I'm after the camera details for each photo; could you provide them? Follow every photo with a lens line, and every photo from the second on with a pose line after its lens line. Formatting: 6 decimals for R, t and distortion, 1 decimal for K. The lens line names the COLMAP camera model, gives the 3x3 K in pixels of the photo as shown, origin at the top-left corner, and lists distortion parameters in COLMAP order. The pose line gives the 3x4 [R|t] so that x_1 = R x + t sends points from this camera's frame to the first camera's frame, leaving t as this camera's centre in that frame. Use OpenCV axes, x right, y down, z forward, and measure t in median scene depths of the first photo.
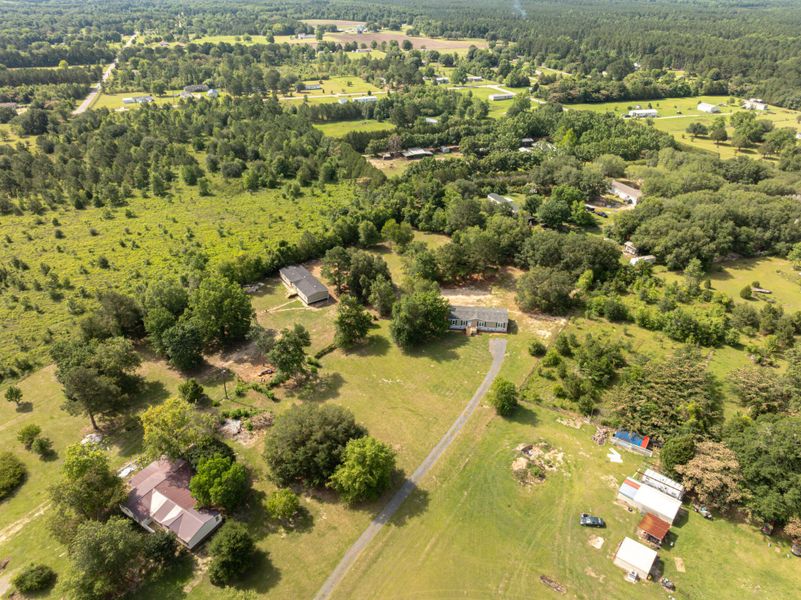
lens RADIAL K [[572.6, 0, 400.5], [0, 572.6, 300.0], [0, 0, 1]] dist [-0.038202, 0.009049]
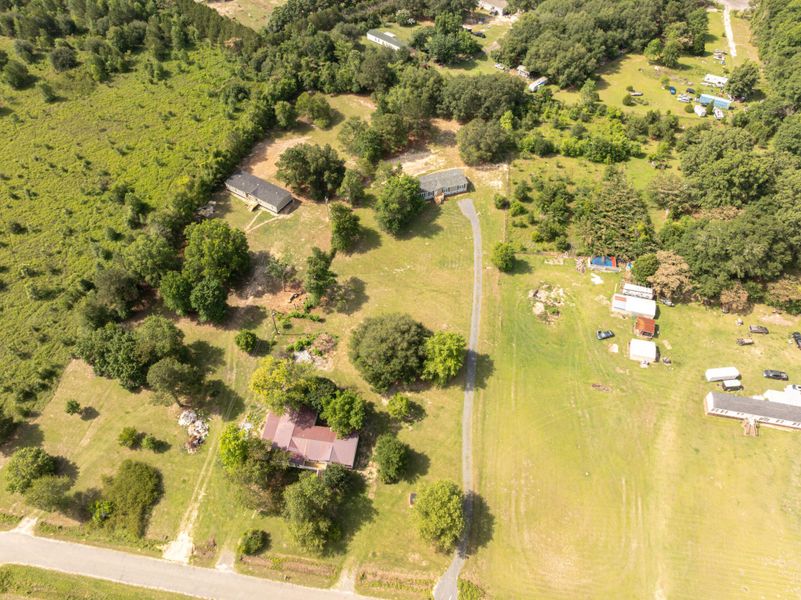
lens RADIAL K [[572.6, 0, 400.5], [0, 572.6, 300.0], [0, 0, 1]] dist [-0.038202, 0.009049]
pose [[0.910604, -0.324510, 0.255917, -0.321299], [0.209149, 0.895931, 0.391872, -0.242237], [-0.356451, -0.303315, 0.883710, -0.022146]]
